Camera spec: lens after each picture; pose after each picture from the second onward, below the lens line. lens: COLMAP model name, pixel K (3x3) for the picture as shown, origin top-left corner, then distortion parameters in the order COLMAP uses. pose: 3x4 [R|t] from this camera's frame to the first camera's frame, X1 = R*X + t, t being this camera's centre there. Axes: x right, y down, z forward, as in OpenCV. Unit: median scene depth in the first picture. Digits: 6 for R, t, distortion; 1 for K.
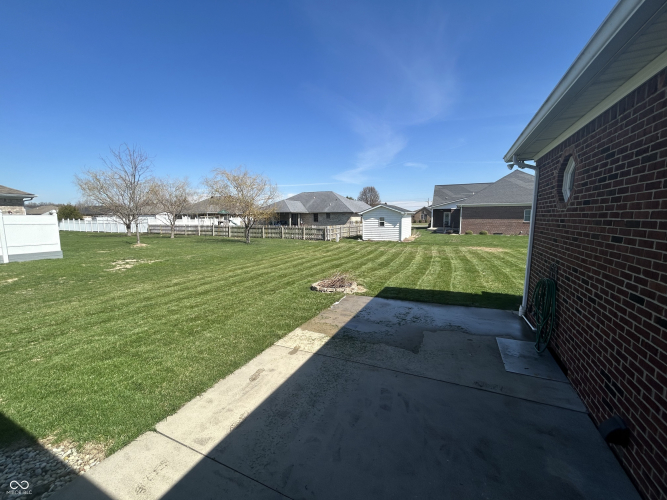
lens RADIAL K [[271.0, 0, 330.9], [0, 271.0, 250.9], [0, 0, 1]] dist [-0.001357, -0.000264]
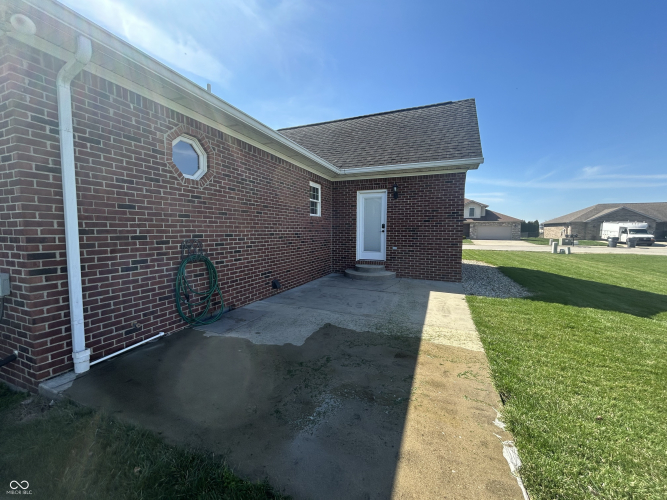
lens RADIAL K [[271.0, 0, 330.9], [0, 271.0, 250.9], [0, 0, 1]] dist [-0.001357, -0.000264]
pose [[-0.998714, 0.010278, -0.049639, 0.310517], [0.000155, 0.979845, 0.199758, -0.097817], [0.050692, 0.199493, -0.978587, 1.744767]]
